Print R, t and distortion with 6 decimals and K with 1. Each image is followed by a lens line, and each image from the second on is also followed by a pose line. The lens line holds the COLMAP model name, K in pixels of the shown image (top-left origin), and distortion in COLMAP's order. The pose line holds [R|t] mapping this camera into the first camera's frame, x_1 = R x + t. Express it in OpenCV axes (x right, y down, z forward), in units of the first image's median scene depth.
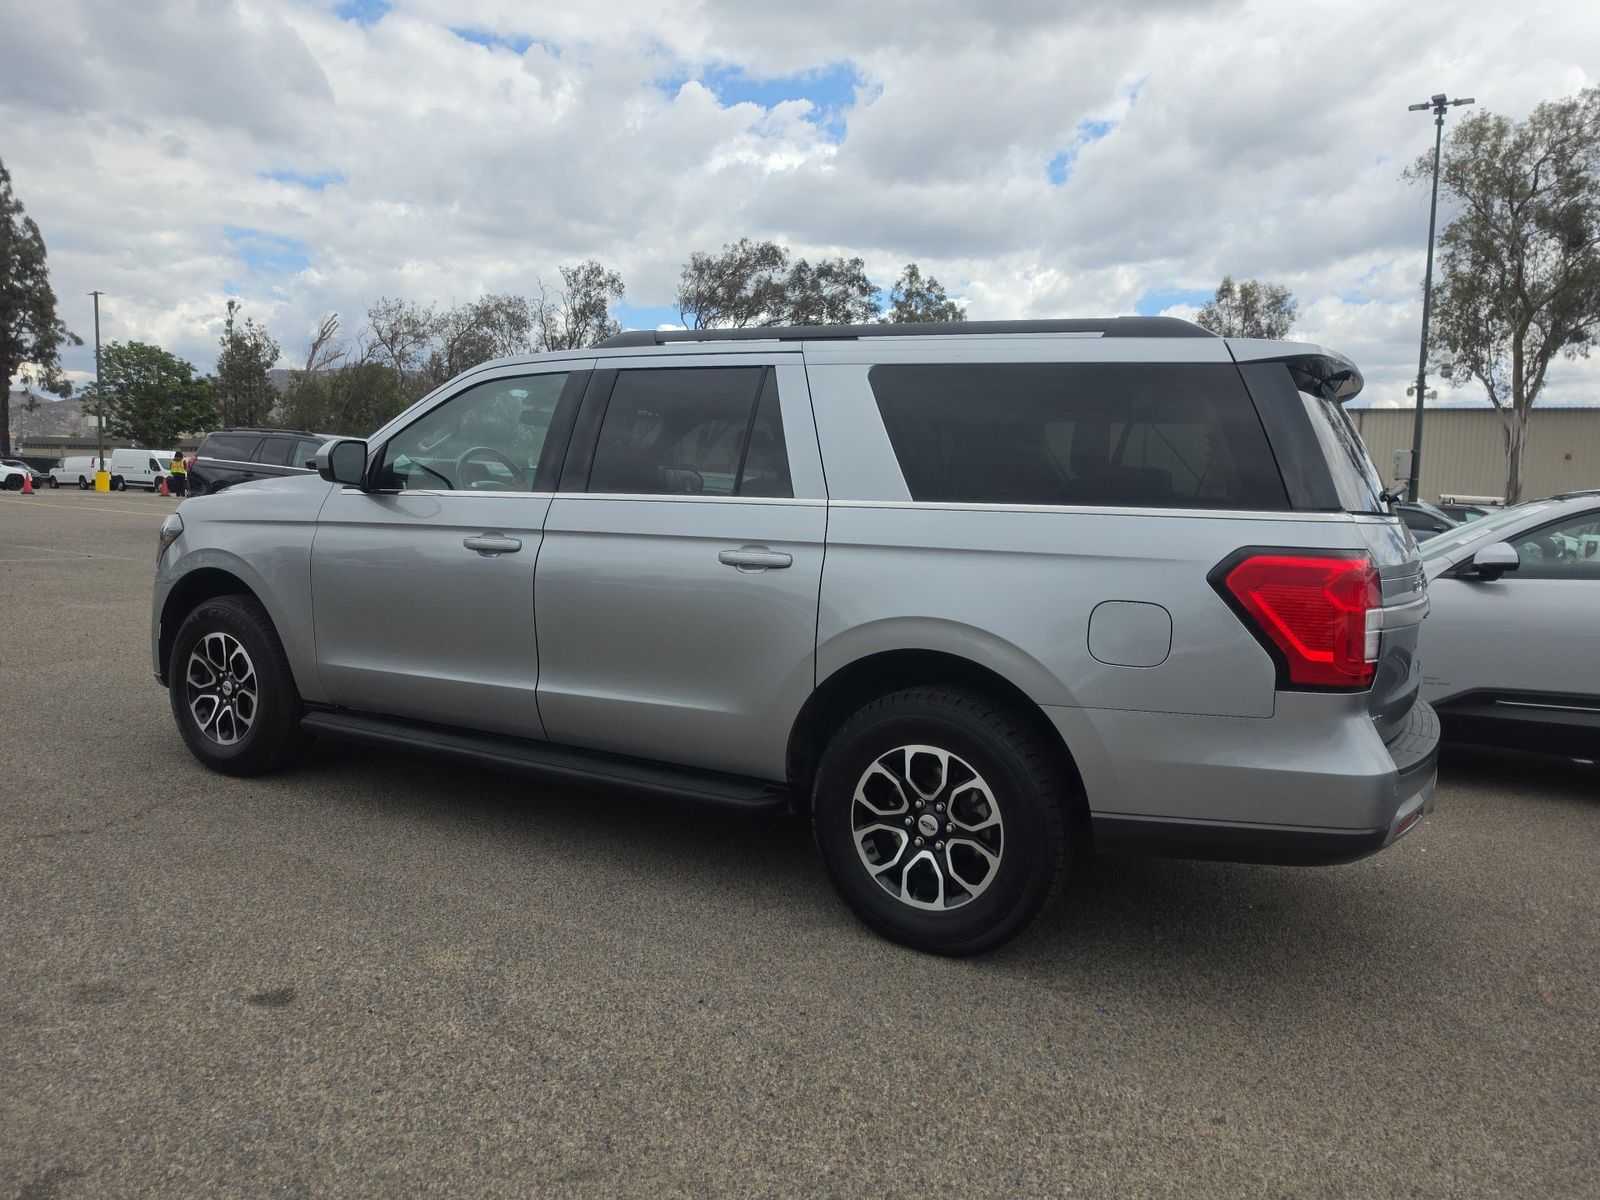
lens RADIAL K [[1114.5, 0, 810.9], [0, 1114.5, 592.2], [0, 0, 1]] dist [0.023876, -0.021788]
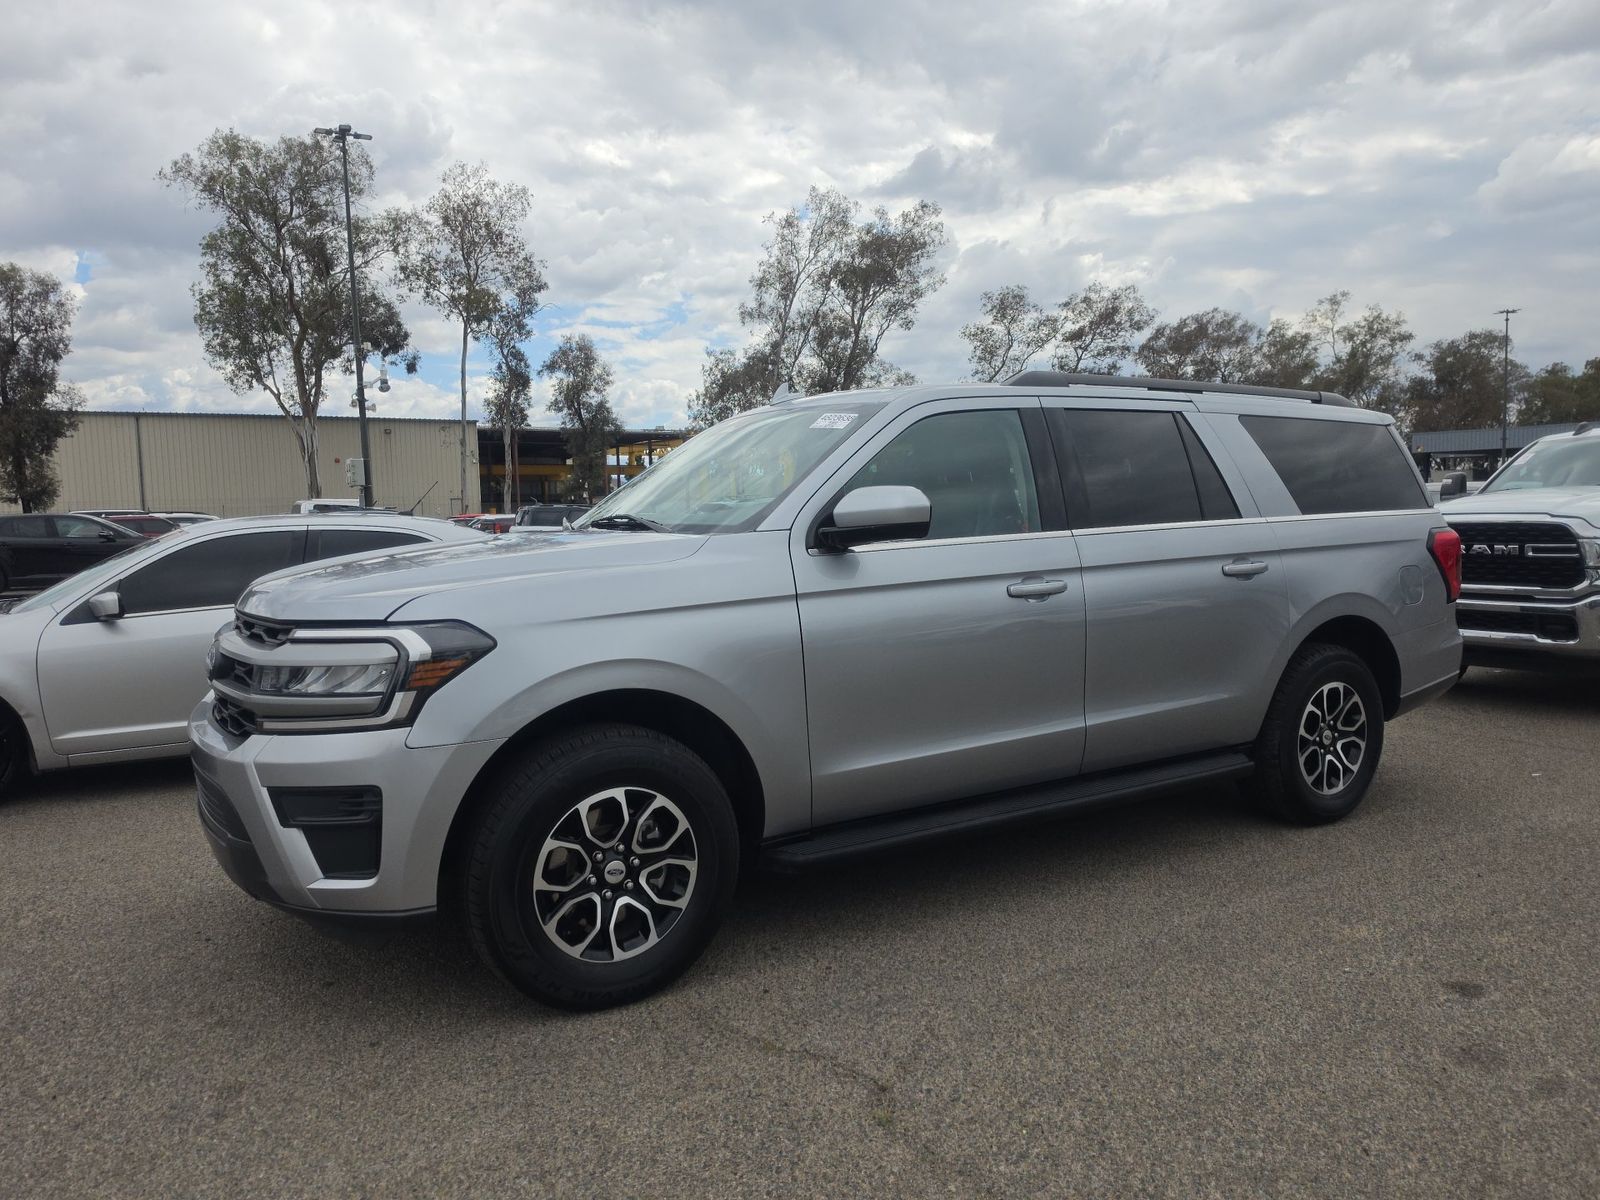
lens RADIAL K [[1114.5, 0, 805.6], [0, 1114.5, 598.0], [0, 0, 1]] dist [0.023876, -0.021788]
pose [[0.505918, -0.120220, 0.854163, -0.180145], [0.118656, 0.990526, 0.069133, -0.018638], [-0.854381, 0.066376, 0.515390, 0.101406]]
